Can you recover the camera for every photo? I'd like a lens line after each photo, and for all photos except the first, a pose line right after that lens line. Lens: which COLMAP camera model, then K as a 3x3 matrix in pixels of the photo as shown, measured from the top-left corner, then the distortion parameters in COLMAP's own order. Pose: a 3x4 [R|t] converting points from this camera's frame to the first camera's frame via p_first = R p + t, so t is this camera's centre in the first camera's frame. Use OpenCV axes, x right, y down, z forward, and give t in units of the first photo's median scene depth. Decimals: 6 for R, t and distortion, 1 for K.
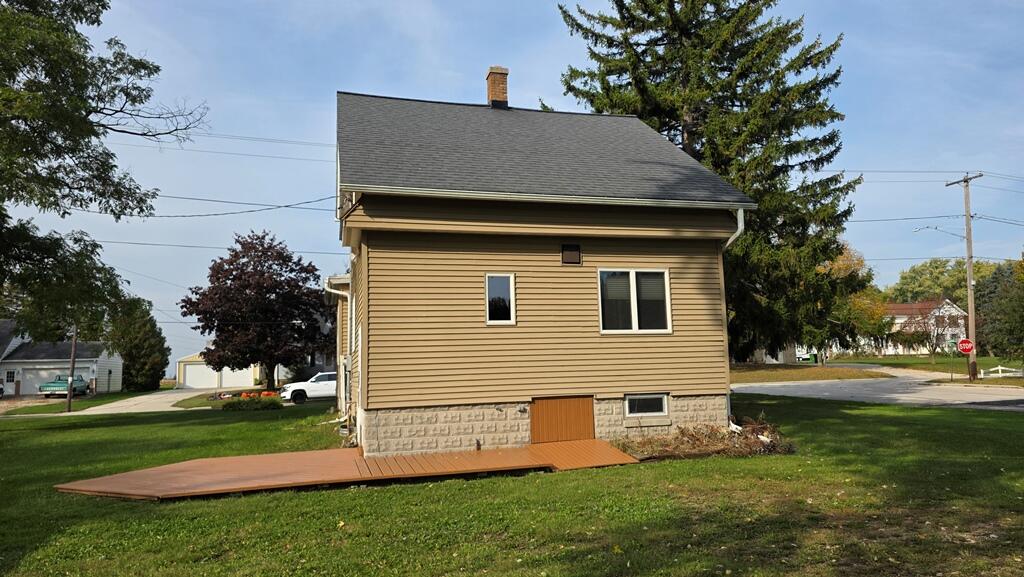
lens RADIAL K [[692.2, 0, 517.6], [0, 692.2, 298.1], [0, 0, 1]] dist [0.059965, -0.041348]
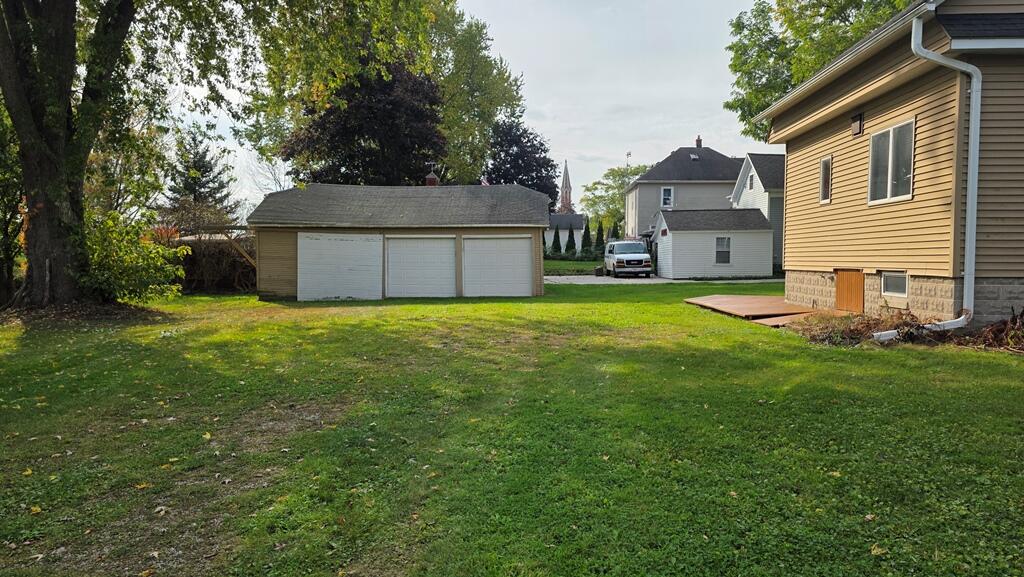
lens RADIAL K [[692.2, 0, 517.6], [0, 692.2, 298.1], [0, 0, 1]] dist [0.059965, -0.041348]
pose [[-0.328499, 0.083992, -0.940762, 1.170703], [0.109403, 0.992717, 0.050429, 0.075150], [0.938147, -0.086357, -0.335295, 0.849764]]
